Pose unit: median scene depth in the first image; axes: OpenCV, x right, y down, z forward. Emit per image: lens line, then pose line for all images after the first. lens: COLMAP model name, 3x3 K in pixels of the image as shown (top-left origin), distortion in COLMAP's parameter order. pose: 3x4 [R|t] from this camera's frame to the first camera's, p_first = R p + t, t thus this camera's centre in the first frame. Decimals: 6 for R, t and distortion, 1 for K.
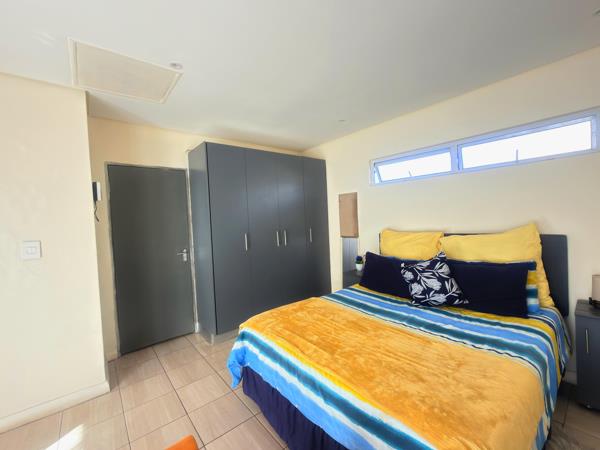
lens RADIAL K [[270.3, 0, 300.0], [0, 270.3, 225.0], [0, 0, 1]] dist [-0.001599, 0.000142]
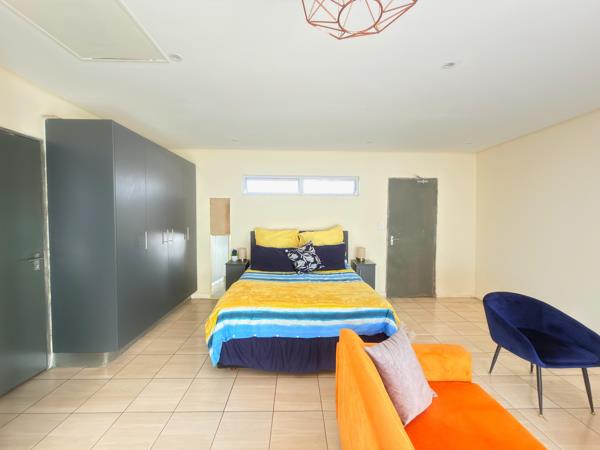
lens RADIAL K [[270.3, 0, 300.0], [0, 270.3, 225.0], [0, 0, 1]] dist [-0.001599, 0.000142]
pose [[0.568038, 0.021281, 0.822727, -0.863697], [-0.014813, 0.999768, -0.015632, 0.022418], [-0.822869, -0.003308, 0.568222, 0.051261]]
